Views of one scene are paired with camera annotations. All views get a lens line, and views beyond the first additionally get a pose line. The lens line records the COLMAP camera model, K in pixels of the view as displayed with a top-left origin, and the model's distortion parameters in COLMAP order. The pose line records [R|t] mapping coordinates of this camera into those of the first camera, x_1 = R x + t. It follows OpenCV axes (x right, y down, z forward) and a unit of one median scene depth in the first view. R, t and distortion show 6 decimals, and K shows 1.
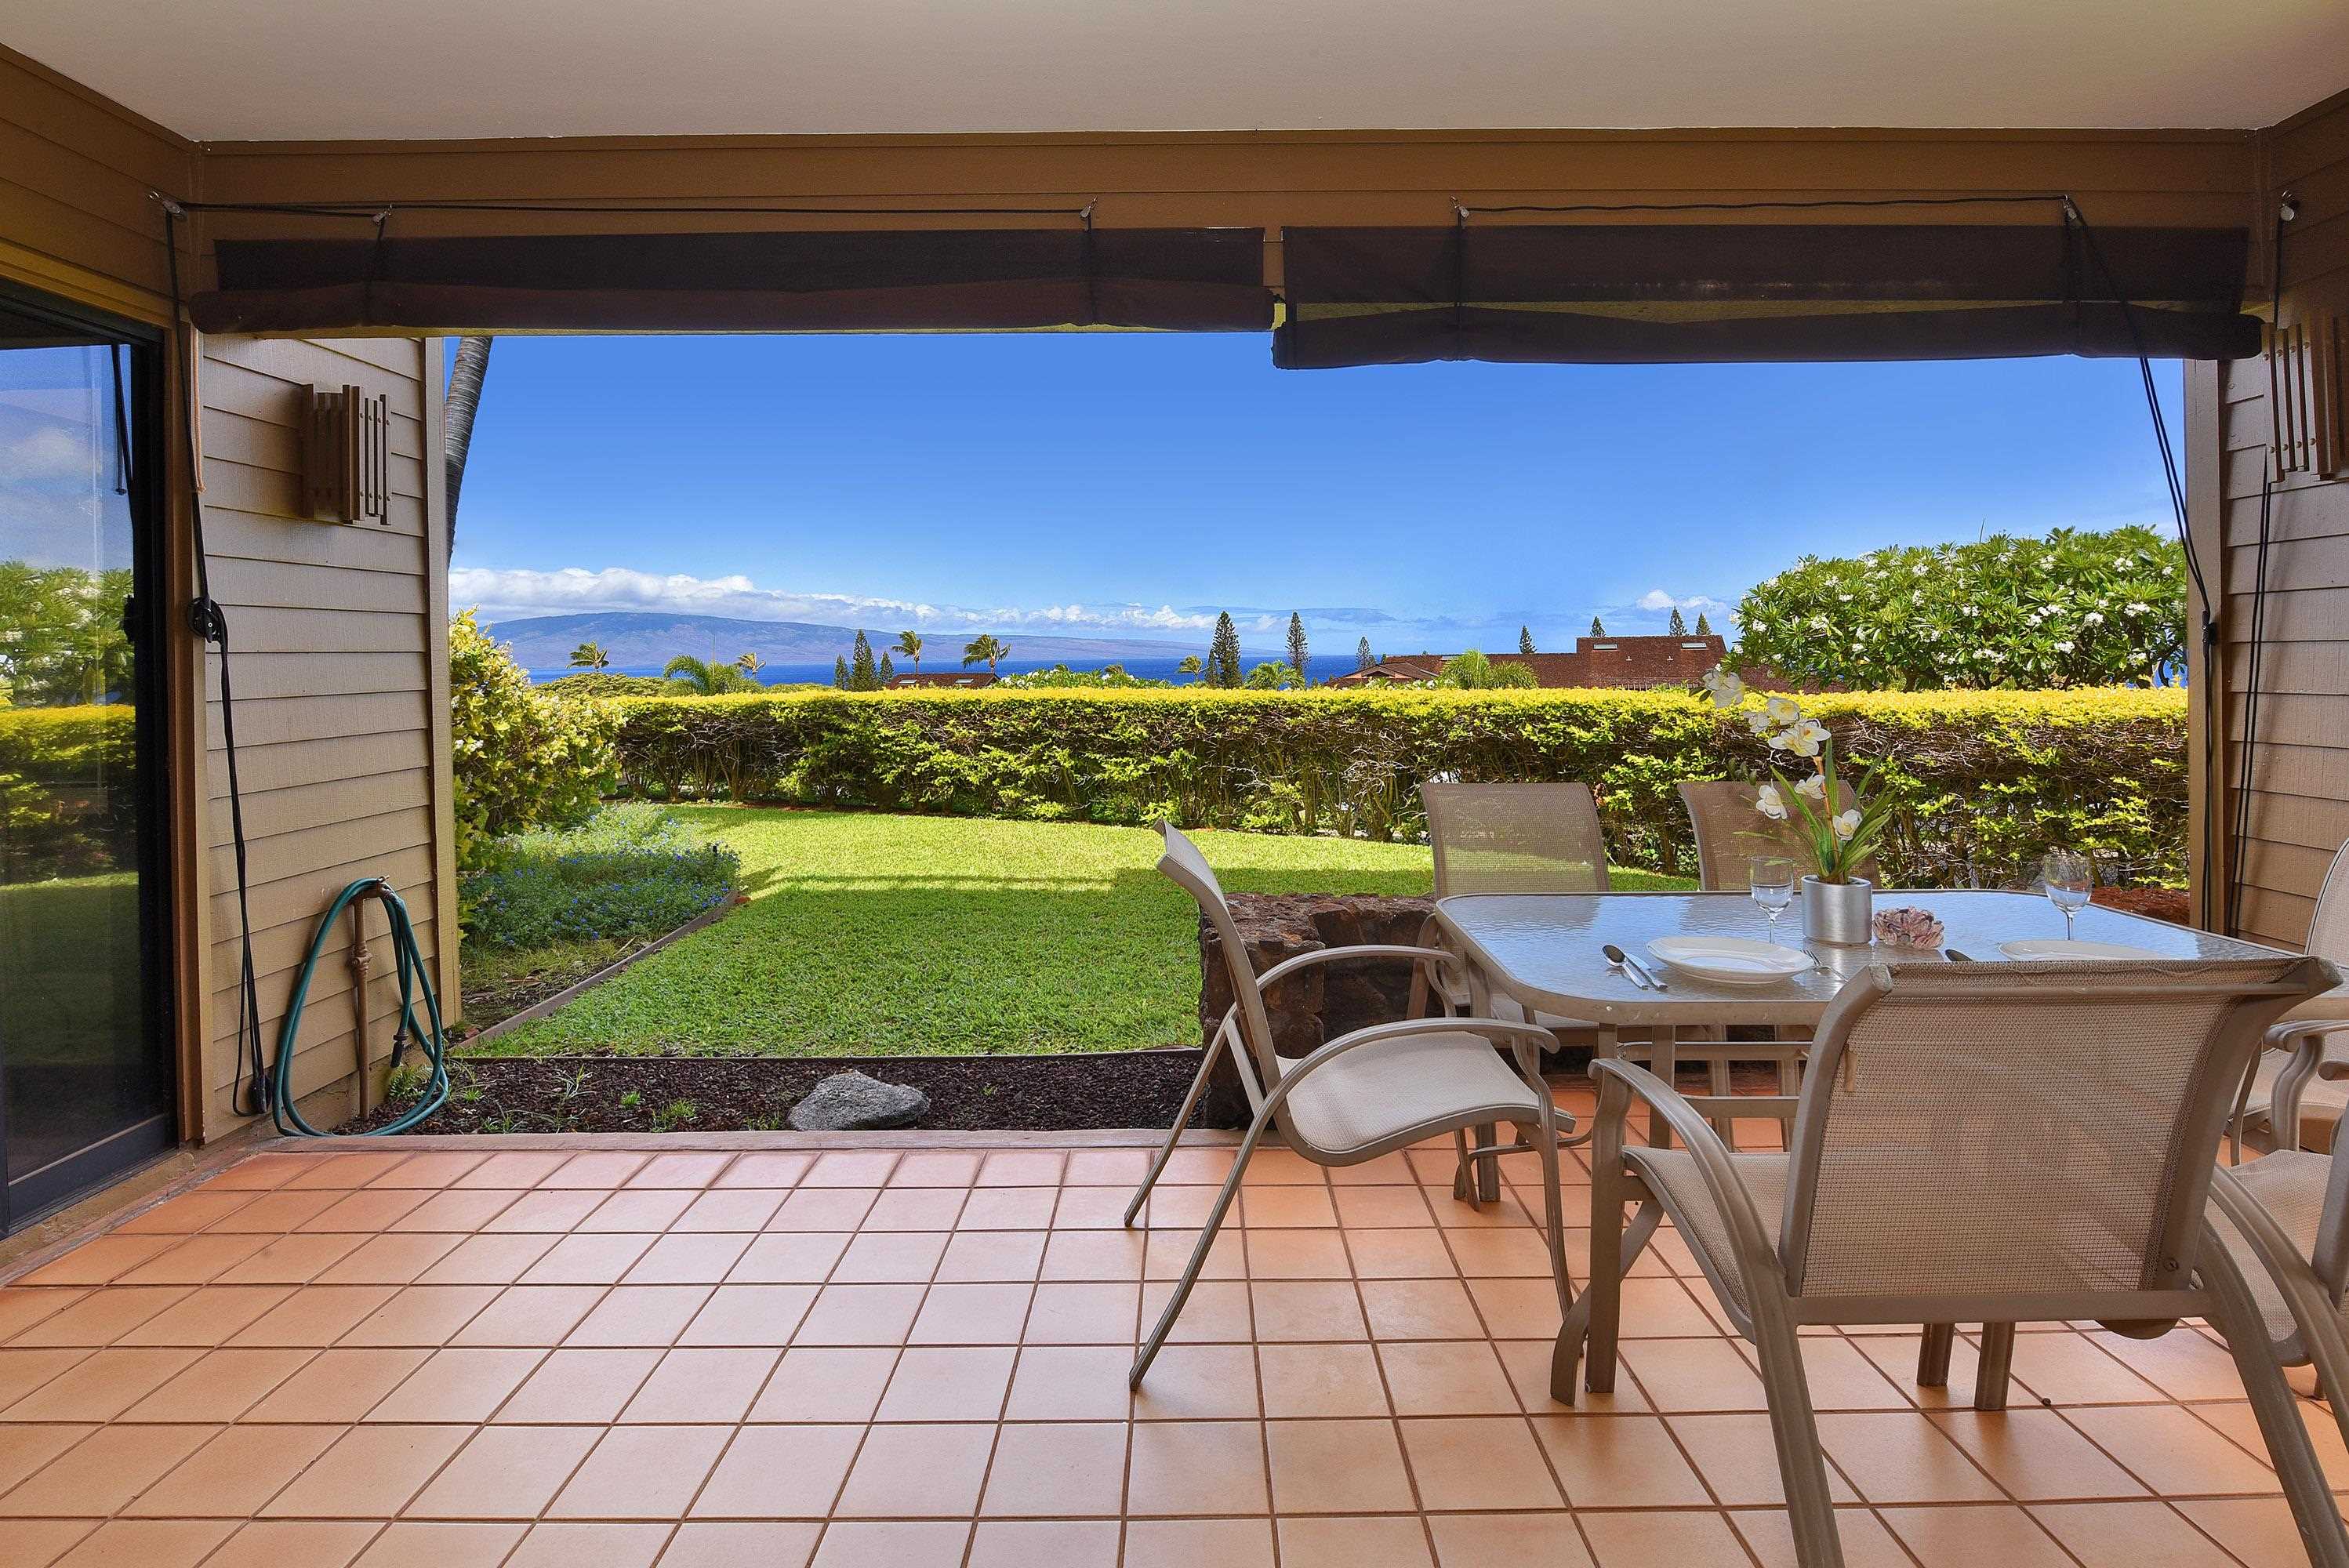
lens RADIAL K [[1032.6, 0, 1184.1], [0, 1032.6, 677.4], [0, 0, 1]] dist [-0.008735, -0.000556]
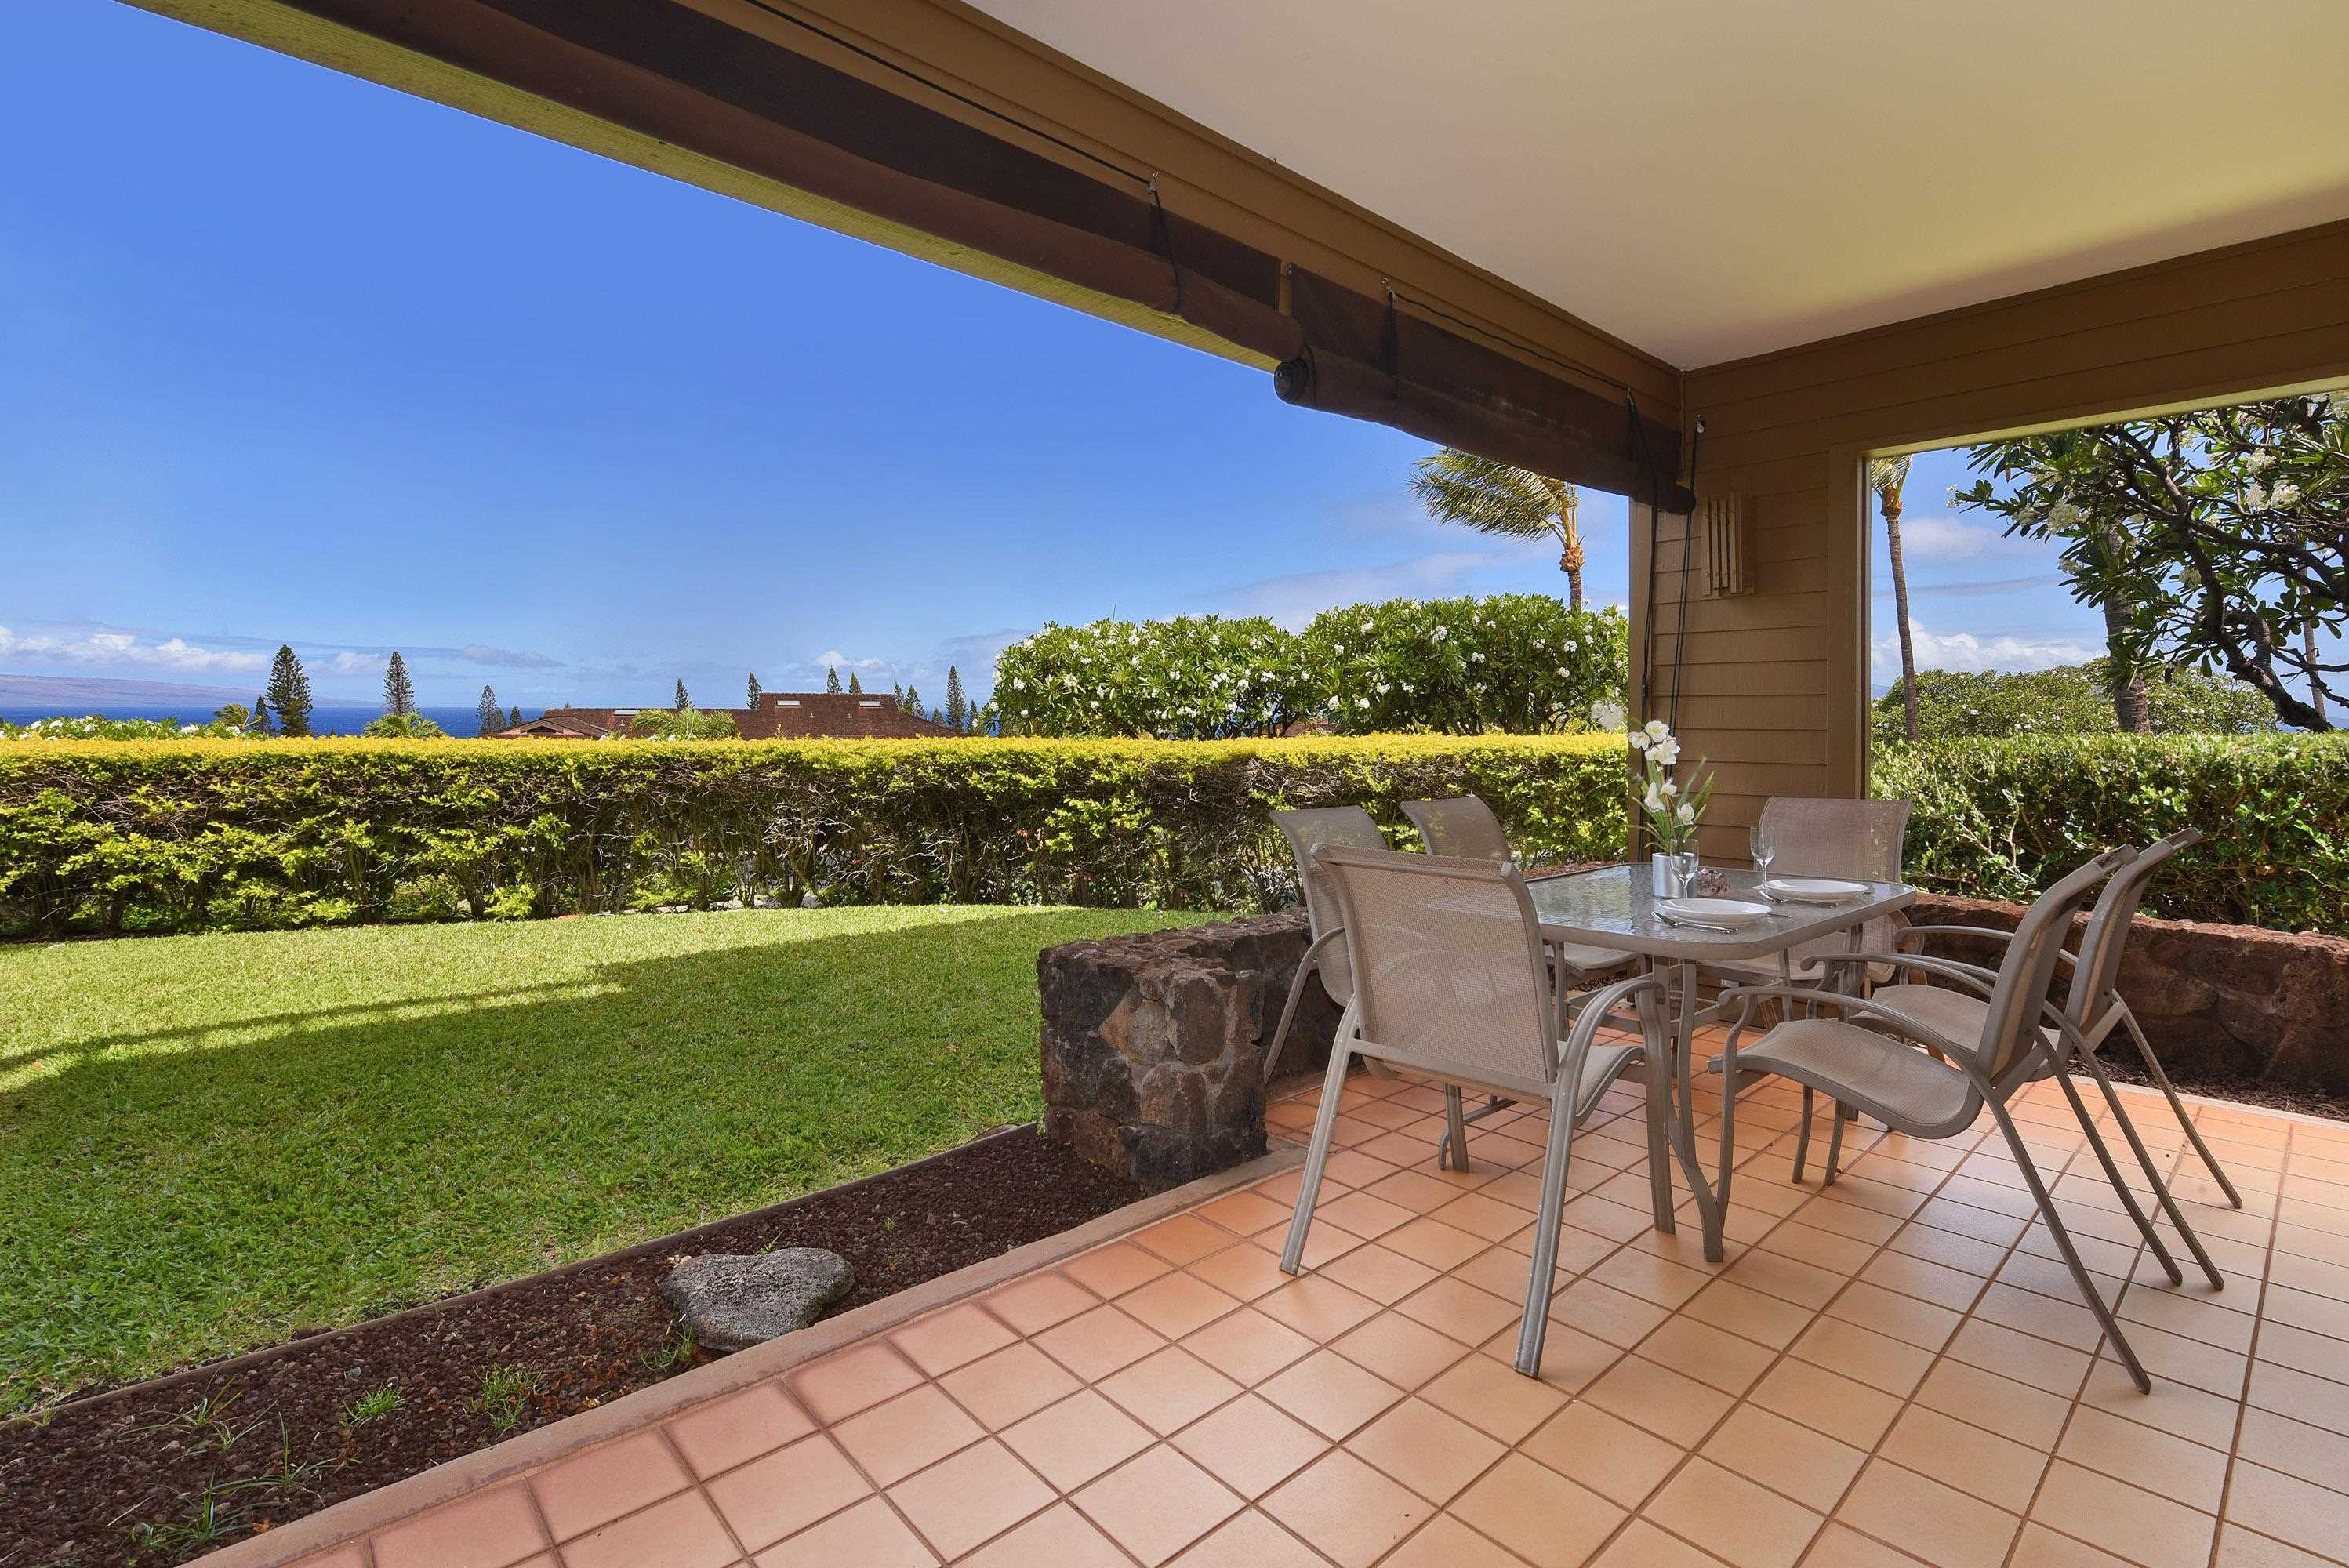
lens RADIAL K [[1115.7, 0, 1105.0], [0, 1115.7, 720.3], [0, 0, 1]] dist [-0.026234, -0.000527]
pose [[0.763424, 0.010118, 0.645818, -0.220483], [-0.001396, 0.999901, -0.014016, 0.008624], [-0.645896, 0.009798, 0.763363, 0.085394]]
